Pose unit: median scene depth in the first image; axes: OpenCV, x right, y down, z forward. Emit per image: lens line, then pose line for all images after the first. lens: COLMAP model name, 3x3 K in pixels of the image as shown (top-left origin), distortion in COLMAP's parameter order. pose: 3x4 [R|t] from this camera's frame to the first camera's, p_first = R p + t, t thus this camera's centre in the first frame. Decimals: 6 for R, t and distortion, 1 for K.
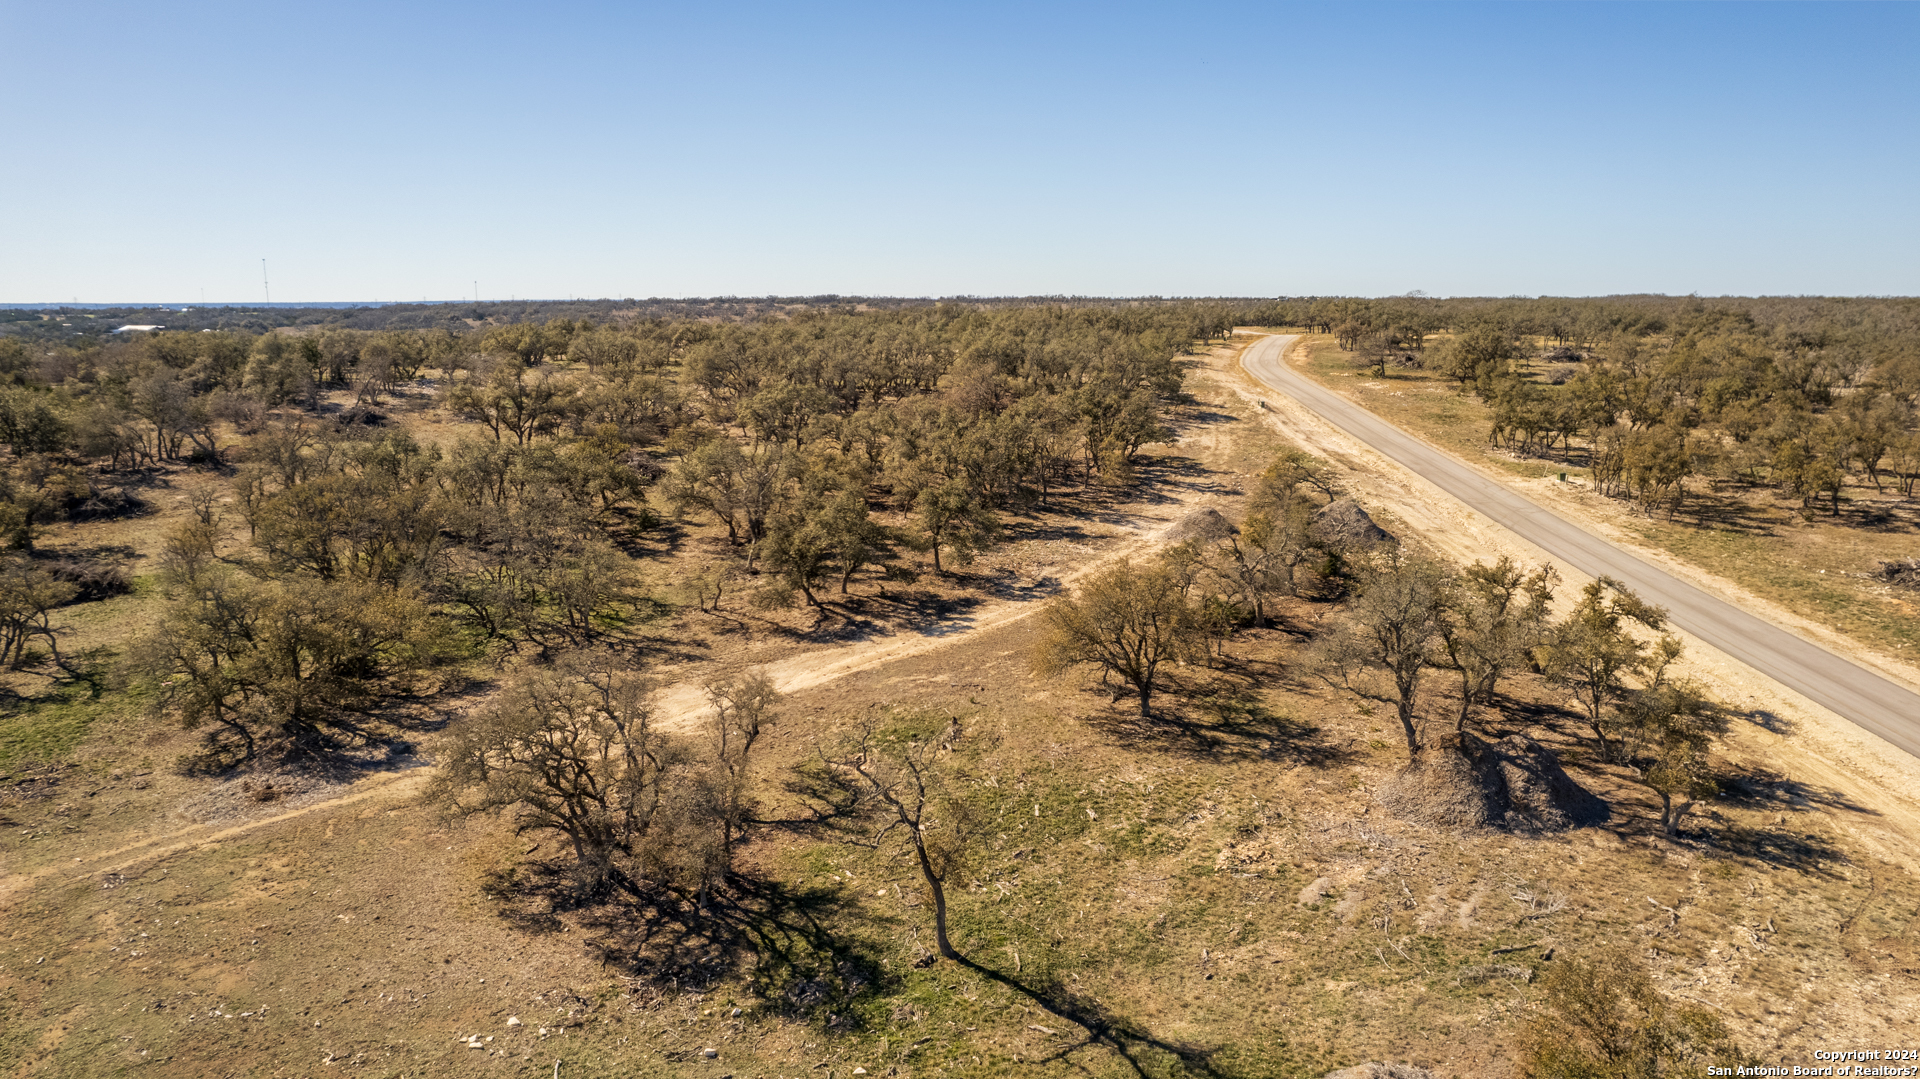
lens RADIAL K [[1207.6, 0, 960.0], [0, 1207.6, 539.5], [0, 0, 1]] dist [-0.026566, 0.000685]
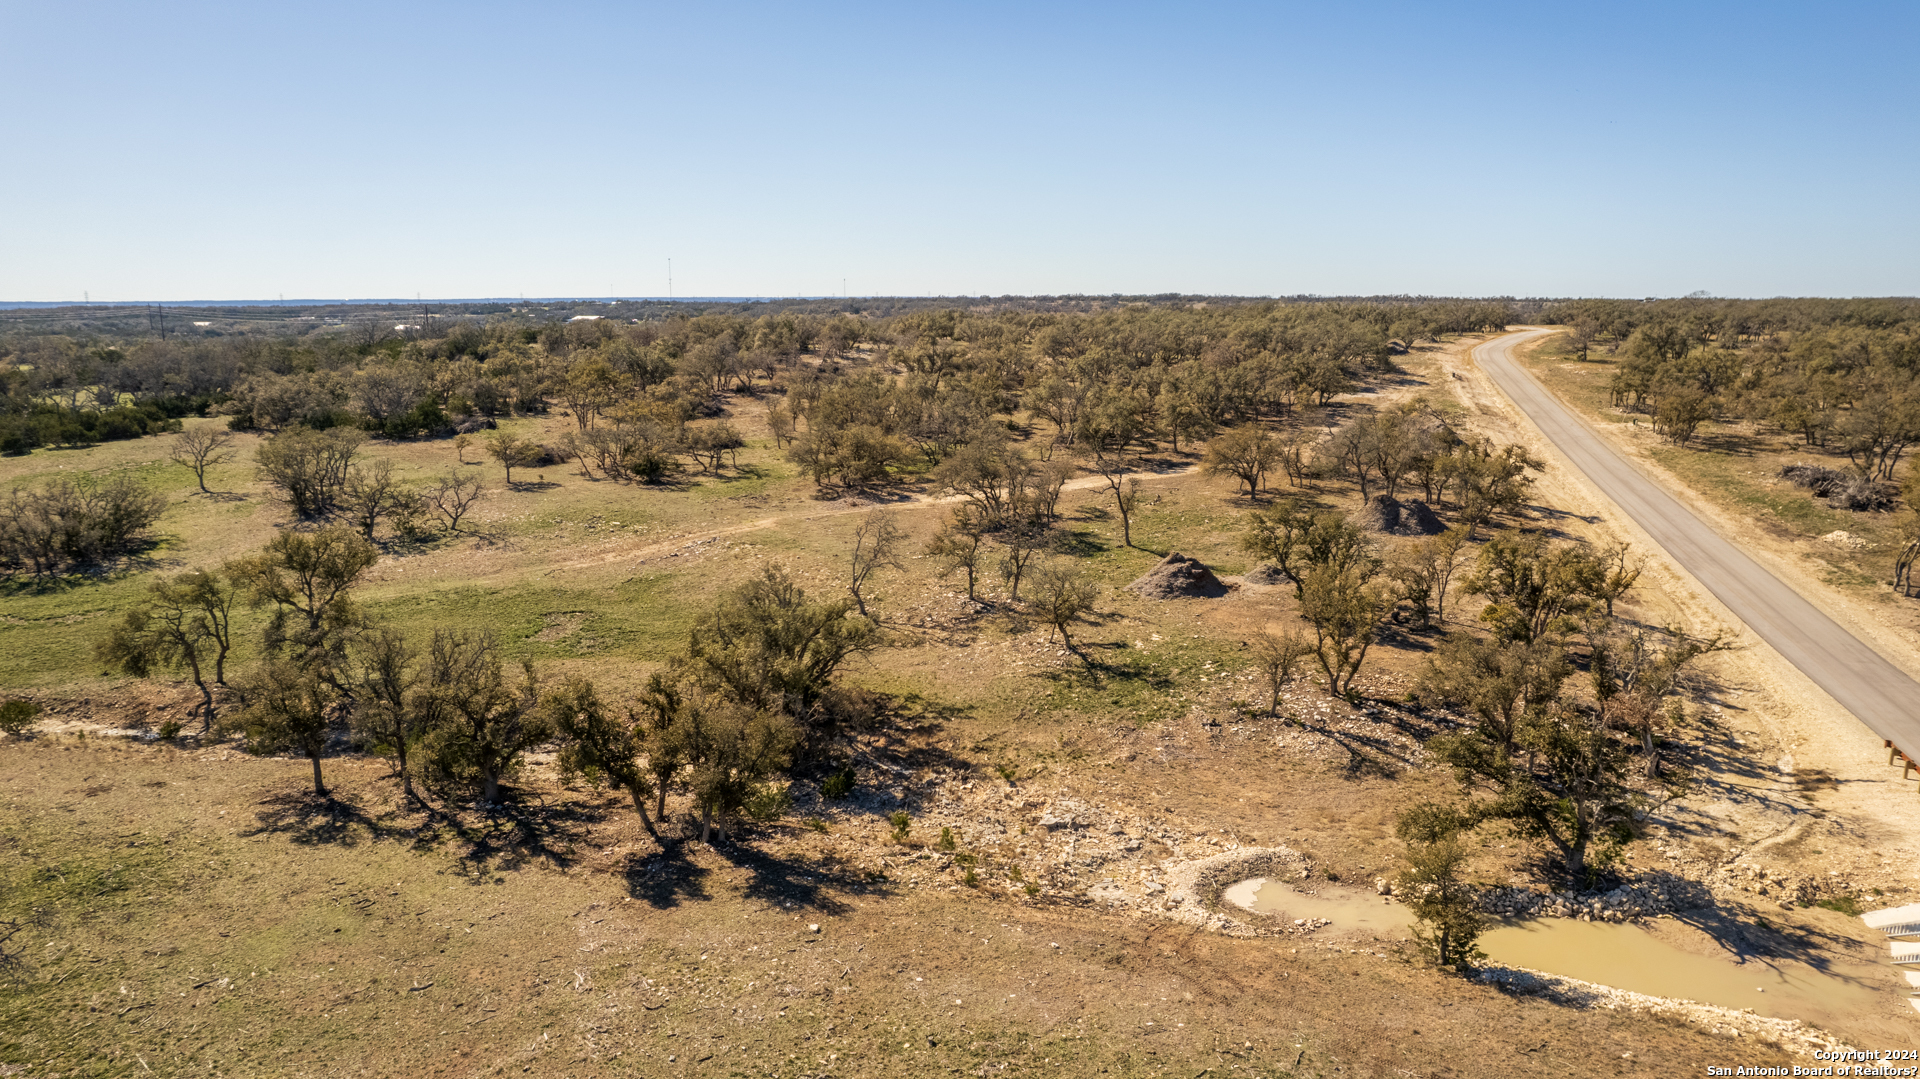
lens RADIAL K [[1207.6, 0, 960.0], [0, 1207.6, 539.5], [0, 0, 1]] dist [-0.026566, 0.000685]
pose [[0.960780, 0.057830, -0.271216, 0.083463], [-0.057488, 0.998304, 0.009213, 0.079820], [0.271288, 0.006740, 0.962475, -0.387905]]
